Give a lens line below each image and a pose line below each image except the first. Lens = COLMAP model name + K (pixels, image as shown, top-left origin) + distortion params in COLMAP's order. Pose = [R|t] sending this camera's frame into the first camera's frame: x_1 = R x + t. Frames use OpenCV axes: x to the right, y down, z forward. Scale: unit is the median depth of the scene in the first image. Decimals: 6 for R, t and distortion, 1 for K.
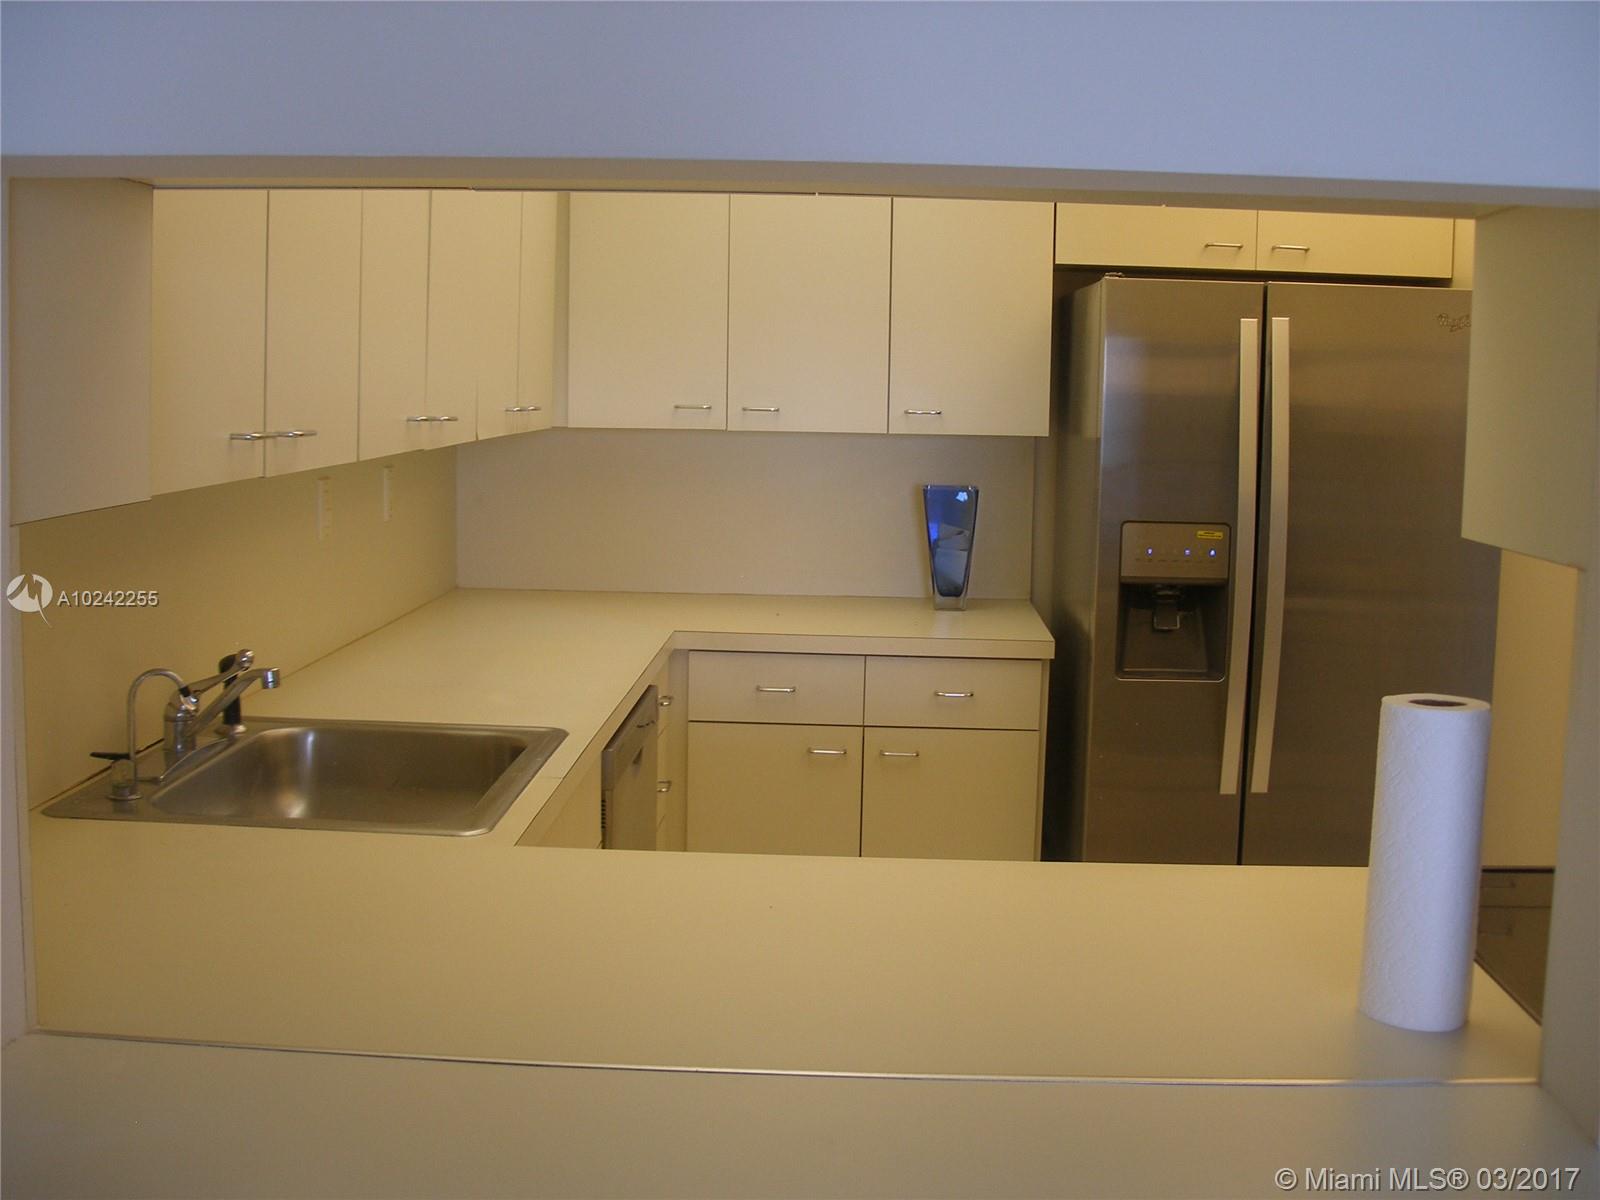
lens RADIAL K [[1795.3, 0, 802.6], [0, 1795.3, 600.4], [0, 0, 1]] dist [-0.148704, 0.000000]
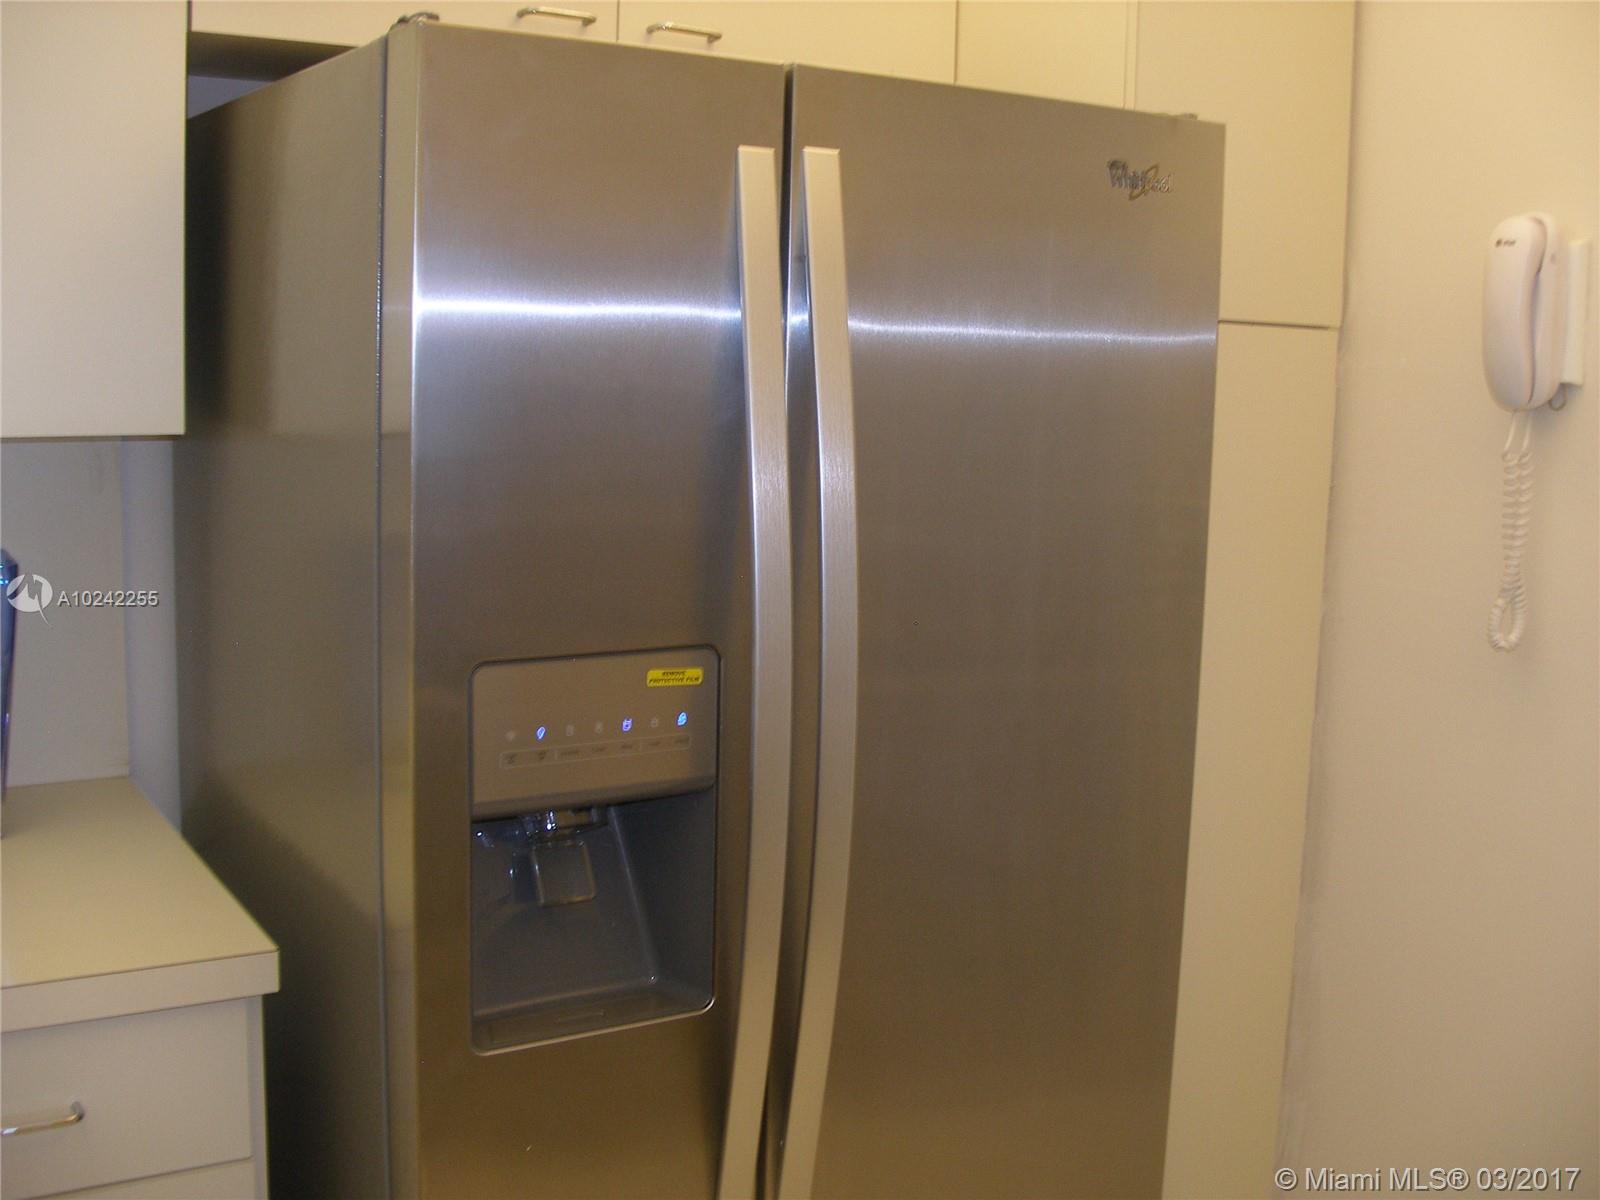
lens RADIAL K [[1795.3, 0, 804.2], [0, 1795.3, 594.1], [0, 0, 1]] dist [-0.148704, 0.000000]
pose [[0.825016, -0.071118, 0.560617, 0.023451], [0.059547, 0.997467, 0.038904, -0.069830], [-0.561964, 0.001287, 0.827161, 0.639189]]
